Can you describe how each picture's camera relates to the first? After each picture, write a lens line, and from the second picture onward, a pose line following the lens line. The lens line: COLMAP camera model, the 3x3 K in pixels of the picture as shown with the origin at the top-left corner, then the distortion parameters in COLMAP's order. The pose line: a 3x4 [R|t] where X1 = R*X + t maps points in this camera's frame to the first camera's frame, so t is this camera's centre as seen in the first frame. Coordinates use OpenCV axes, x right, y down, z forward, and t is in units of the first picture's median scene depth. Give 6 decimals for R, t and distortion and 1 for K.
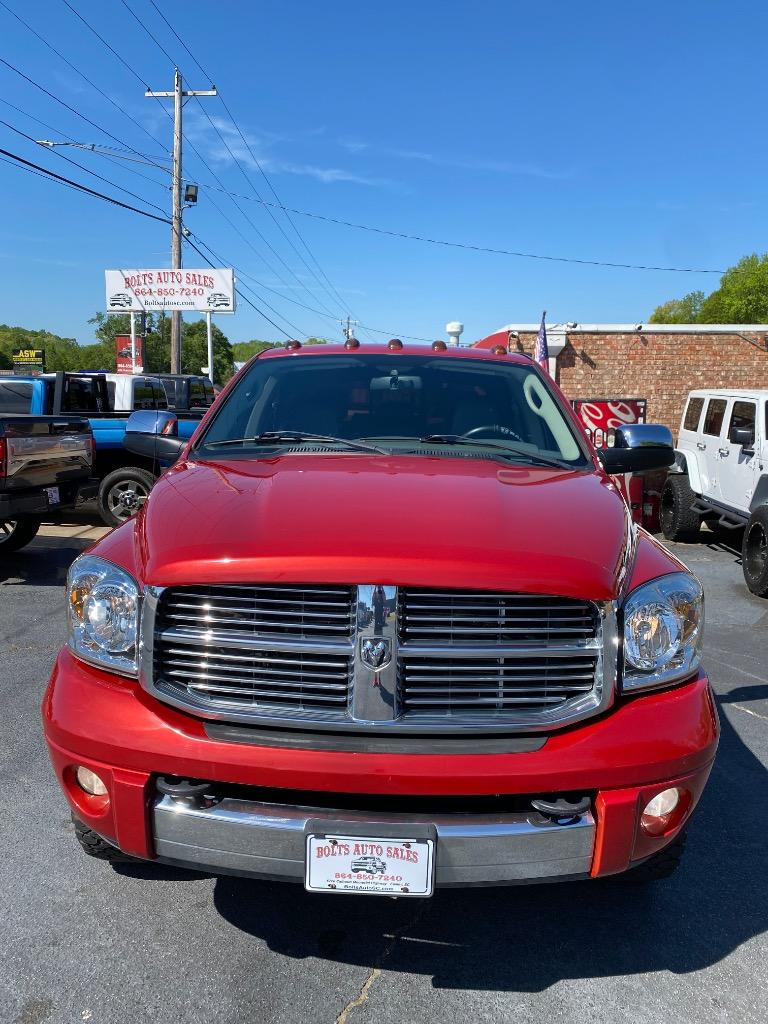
lens RADIAL K [[779.3, 0, 380.1], [0, 779.3, 502.3], [0, 0, 1]] dist [0.011105, -0.009798]
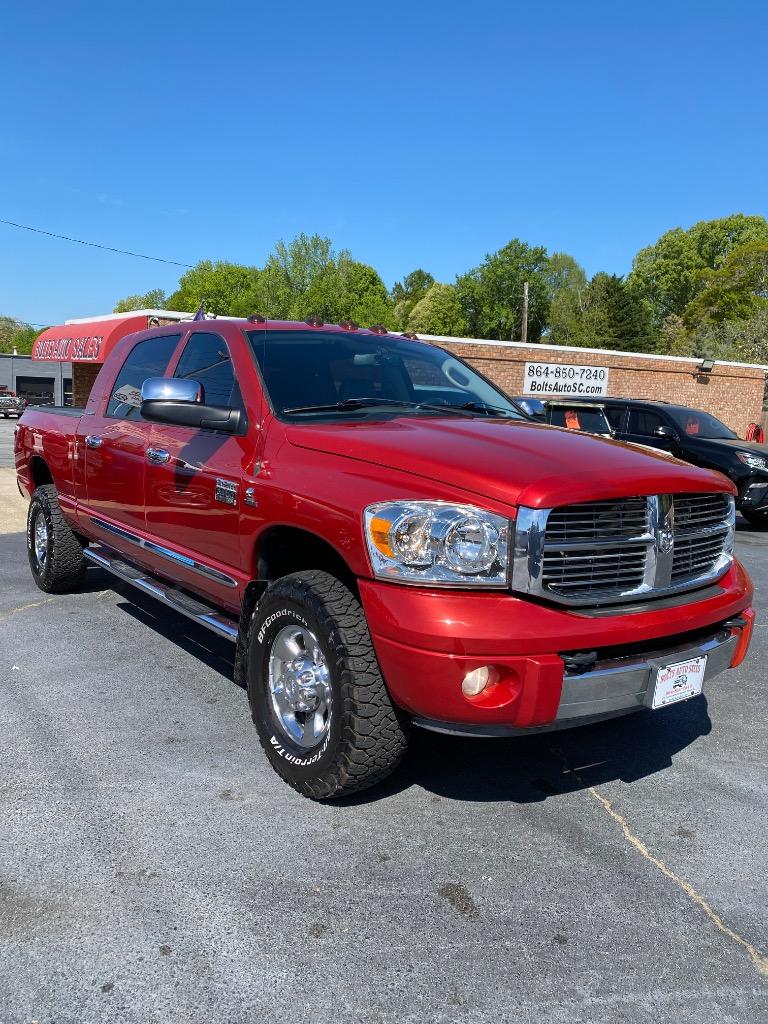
lens RADIAL K [[779.3, 0, 388.1], [0, 779.3, 508.2], [0, 0, 1]] dist [0.011105, -0.009798]
pose [[0.781805, -0.070975, 0.619470, -0.138678], [0.061901, 0.997427, 0.036157, 0.004980], [-0.620443, 0.010078, 0.784187, 0.018198]]
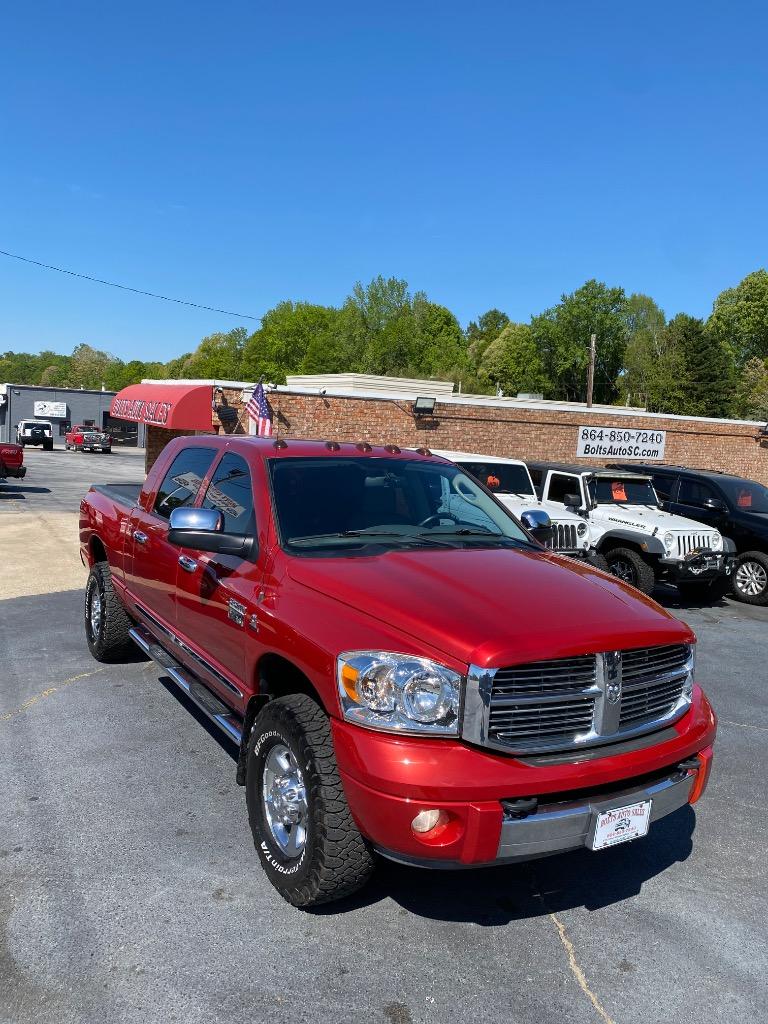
lens RADIAL K [[779.3, 0, 386.7], [0, 779.3, 503.9], [0, 0, 1]] dist [0.011105, -0.009798]
pose [[0.837097, -0.016634, 0.546802, -0.134212], [0.031207, 0.999362, -0.017374, -0.019365], [-0.546164, 0.031607, 0.837081, -0.011601]]
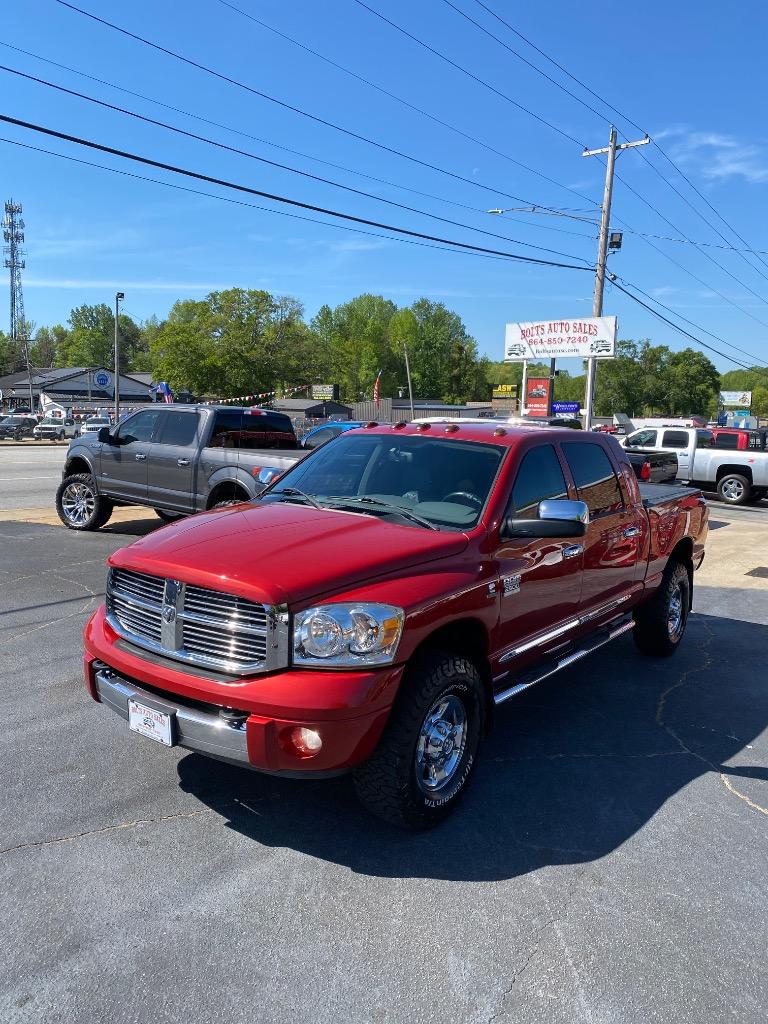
lens RADIAL K [[779.3, 0, 374.1], [0, 779.3, 499.8], [0, 0, 1]] dist [0.011105, -0.009798]
pose [[0.821350, 0.069278, -0.566202, 0.154018], [-0.091893, 0.995703, -0.011473, -0.011454], [0.562974, 0.061454, 0.824186, -0.031946]]
